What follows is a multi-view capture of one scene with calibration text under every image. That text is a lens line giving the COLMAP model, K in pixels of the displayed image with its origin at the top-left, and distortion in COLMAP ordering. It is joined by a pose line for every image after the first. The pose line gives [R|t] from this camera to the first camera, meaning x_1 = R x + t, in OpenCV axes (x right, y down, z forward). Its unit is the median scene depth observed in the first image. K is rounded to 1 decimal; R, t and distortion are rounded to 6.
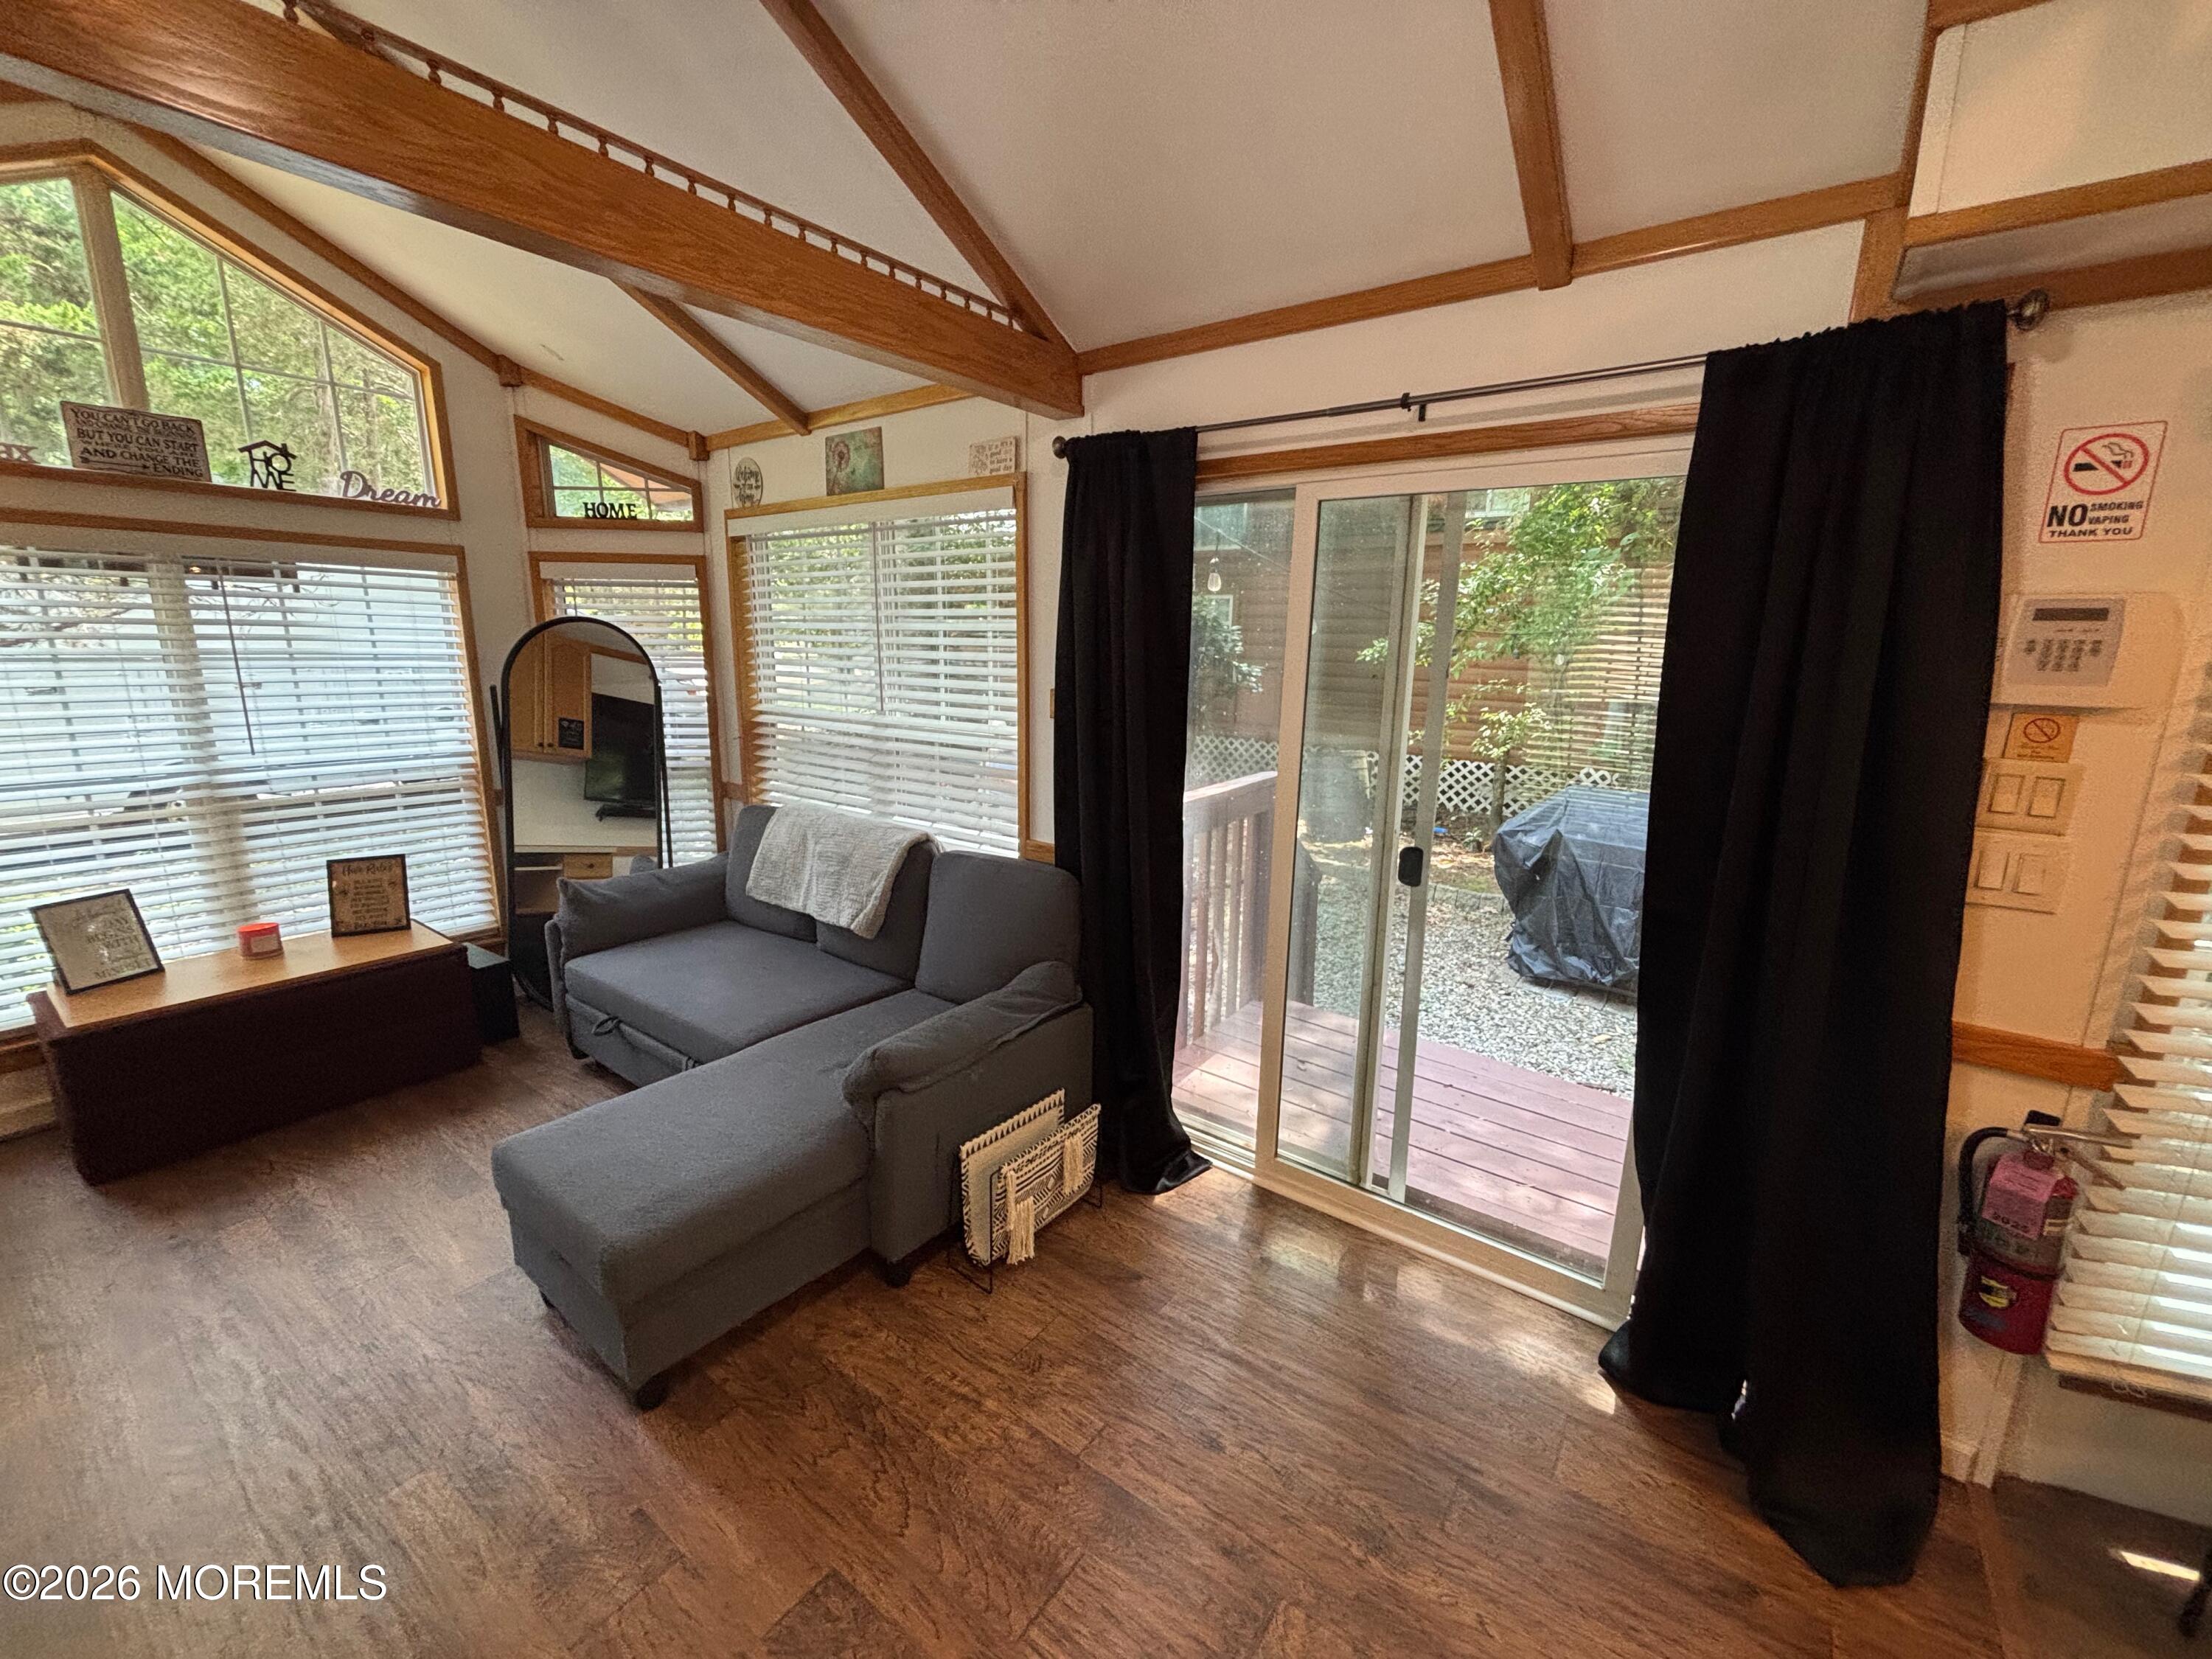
lens RADIAL K [[895.0, 0, 1111.0], [0, 895.0, 822.7], [0, 0, 1]] dist [-0.000601, -0.000079]
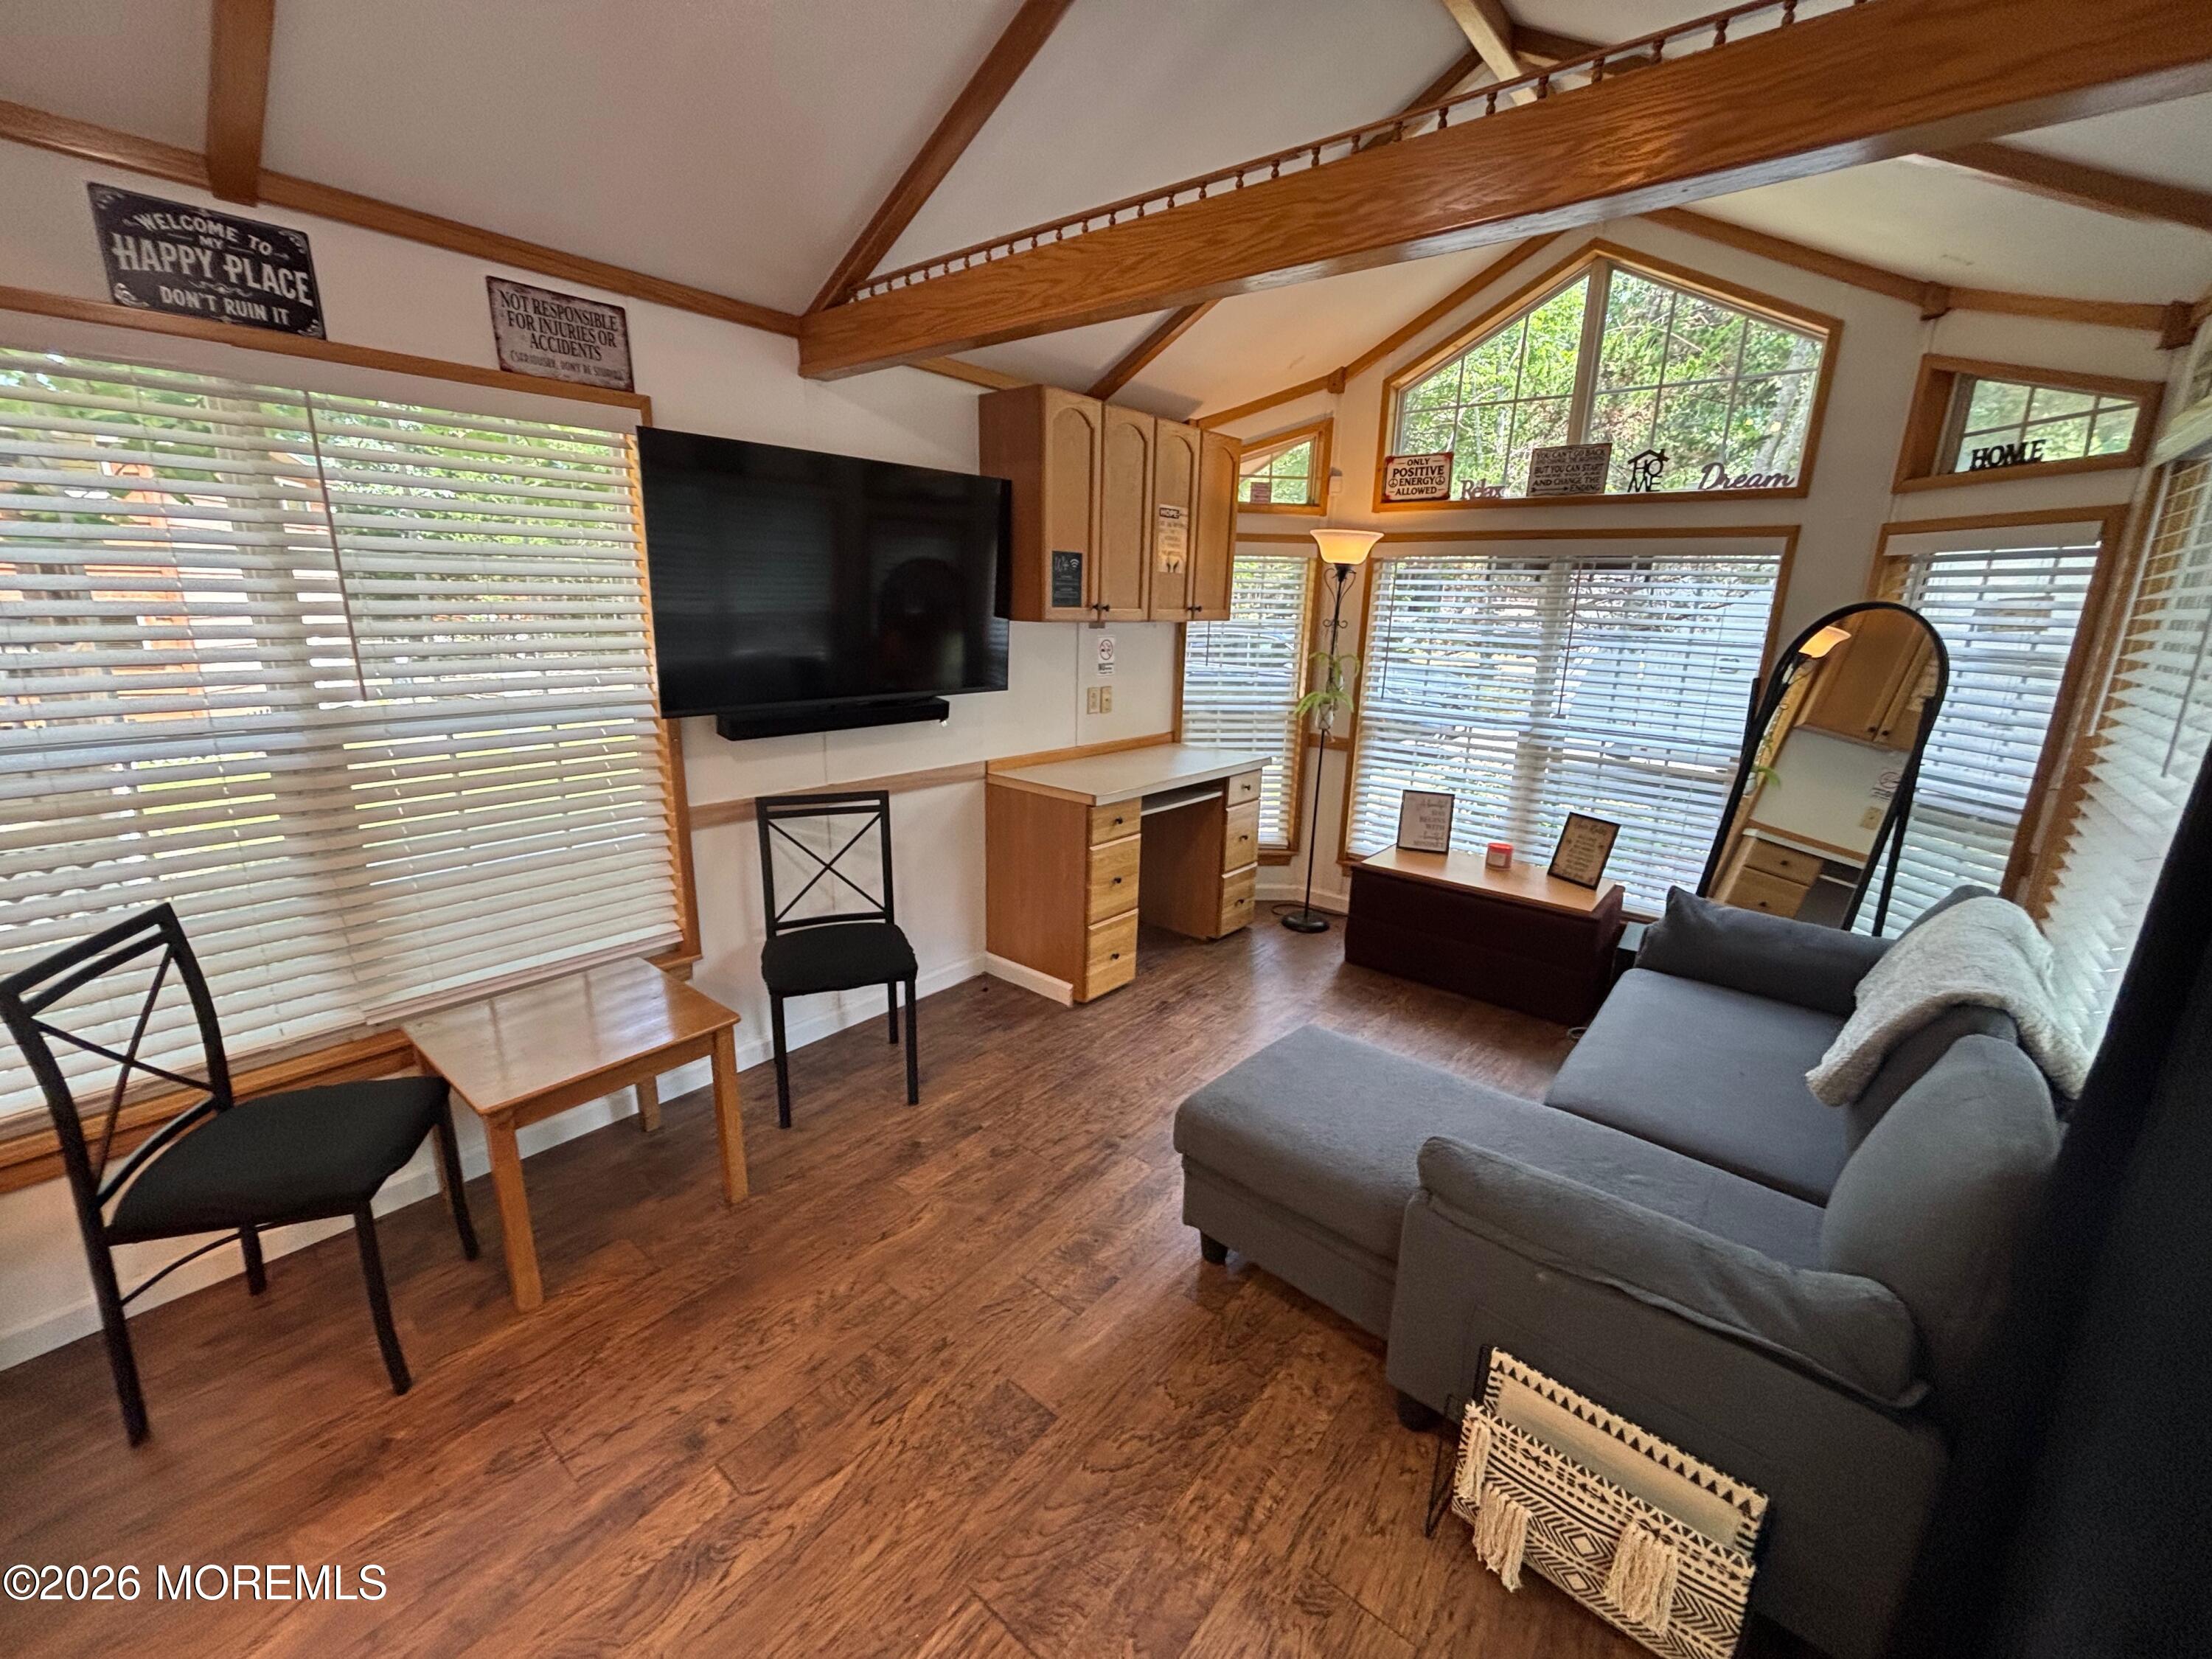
lens RADIAL K [[895.0, 0, 1111.0], [0, 895.0, 822.7], [0, 0, 1]] dist [-0.000601, -0.000079]
pose [[-0.053561, 0.231706, -0.971310, 0.312304], [-0.220453, 0.945962, 0.237816, -0.094704], [0.973926, 0.226866, 0.000413, 0.433344]]
